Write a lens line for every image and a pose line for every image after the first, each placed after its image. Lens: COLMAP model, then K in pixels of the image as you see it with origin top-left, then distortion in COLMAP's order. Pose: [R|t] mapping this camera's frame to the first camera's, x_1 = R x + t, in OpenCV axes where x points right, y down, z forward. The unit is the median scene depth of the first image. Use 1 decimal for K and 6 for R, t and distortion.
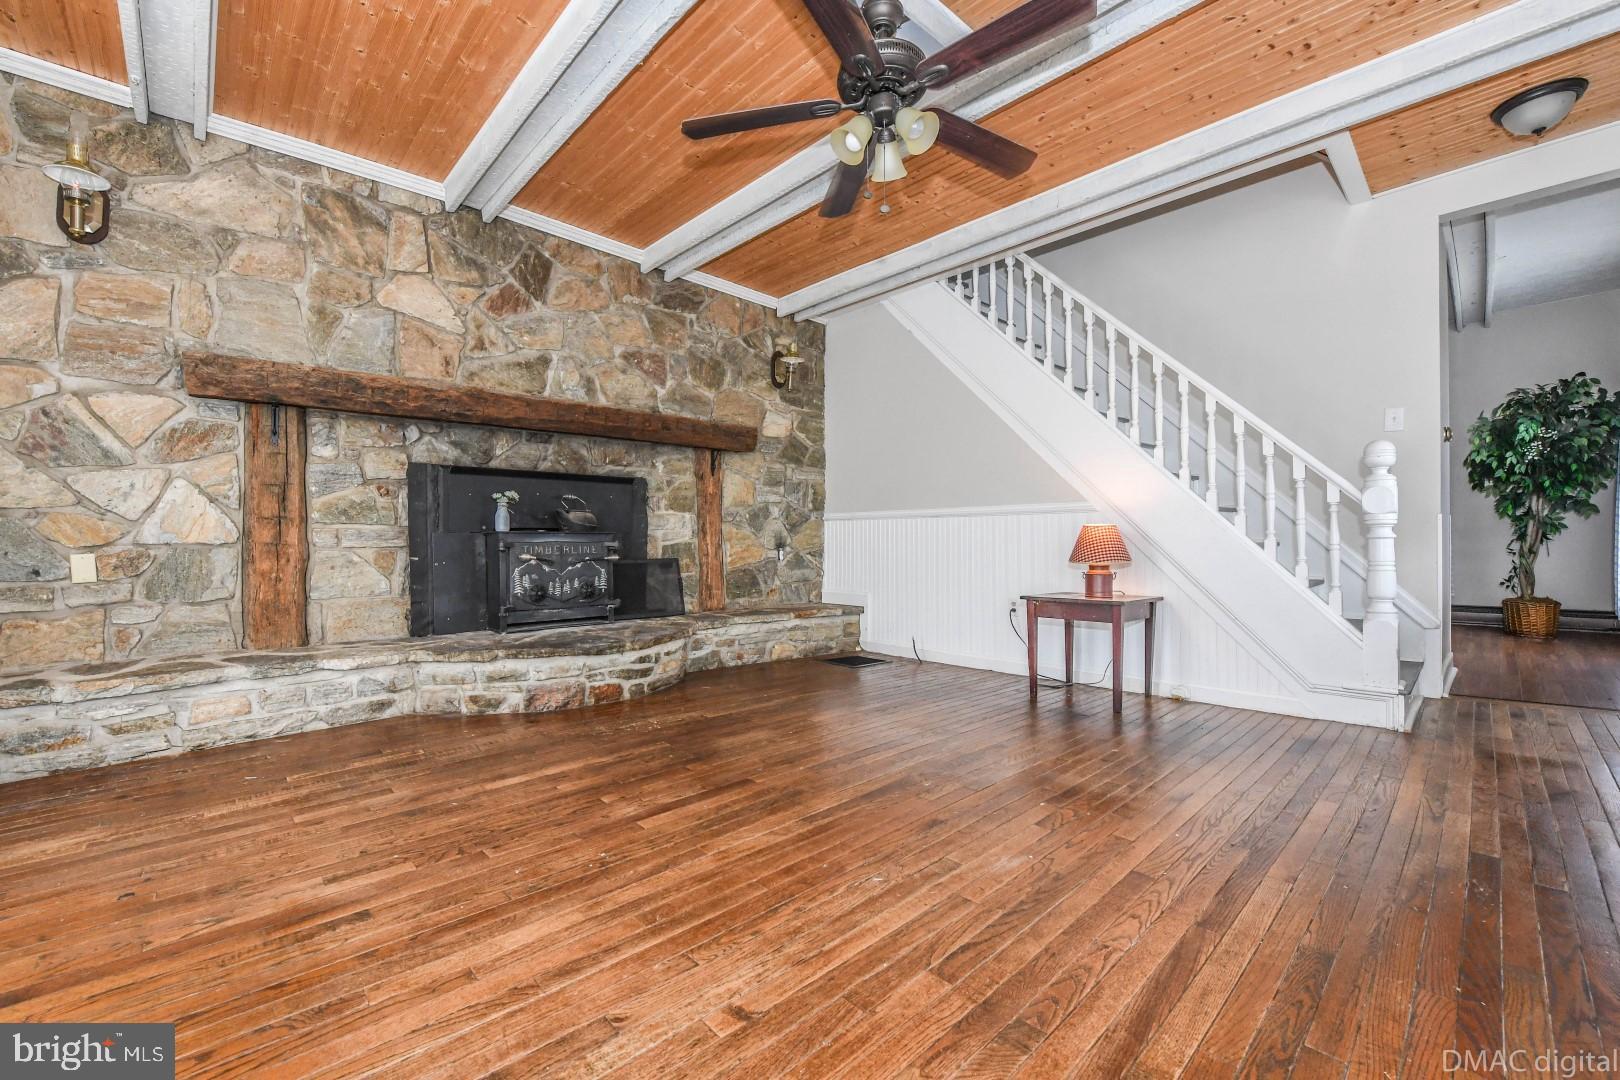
lens RADIAL K [[653.0, 0, 803.6], [0, 653.0, 542.6], [0, 0, 1]] dist [-0.015399, -0.002808]
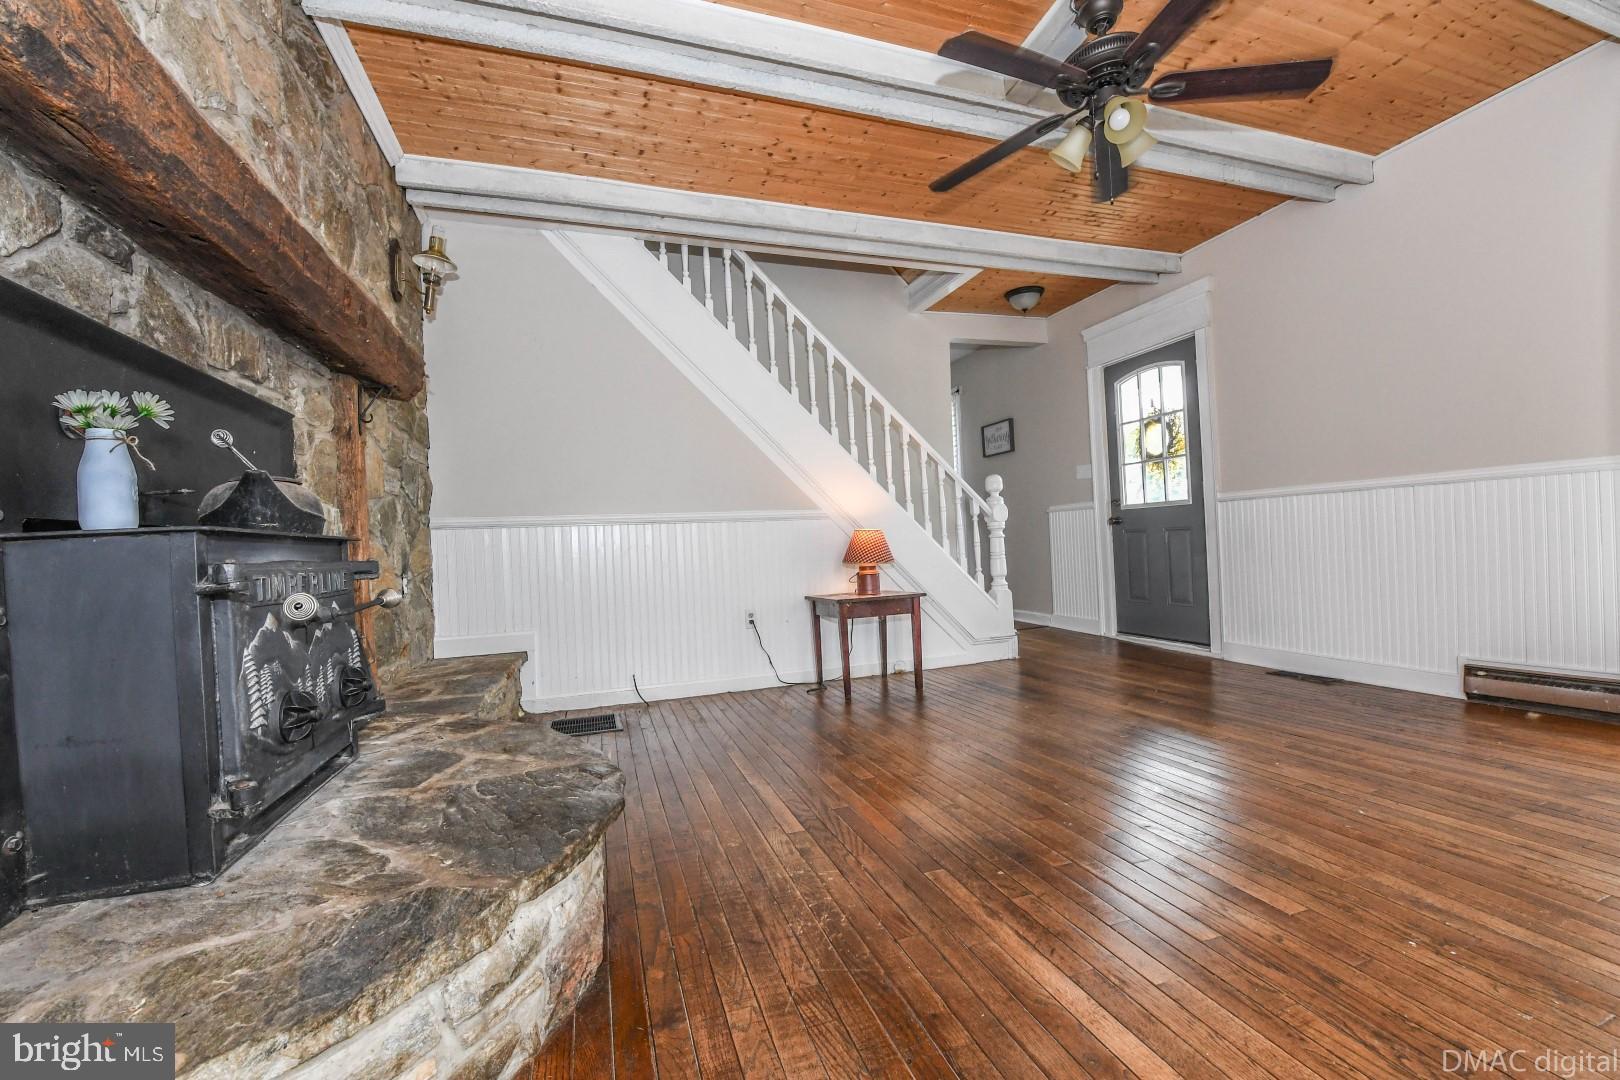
lens RADIAL K [[653.0, 0, 803.6], [0, 653.0, 542.6], [0, 0, 1]] dist [-0.015399, -0.002808]
pose [[0.421141, -0.006393, 0.906973, -0.588952], [0.041741, 0.999052, -0.012340, 0.003842], [-0.906034, 0.043055, 0.421008, 0.613325]]
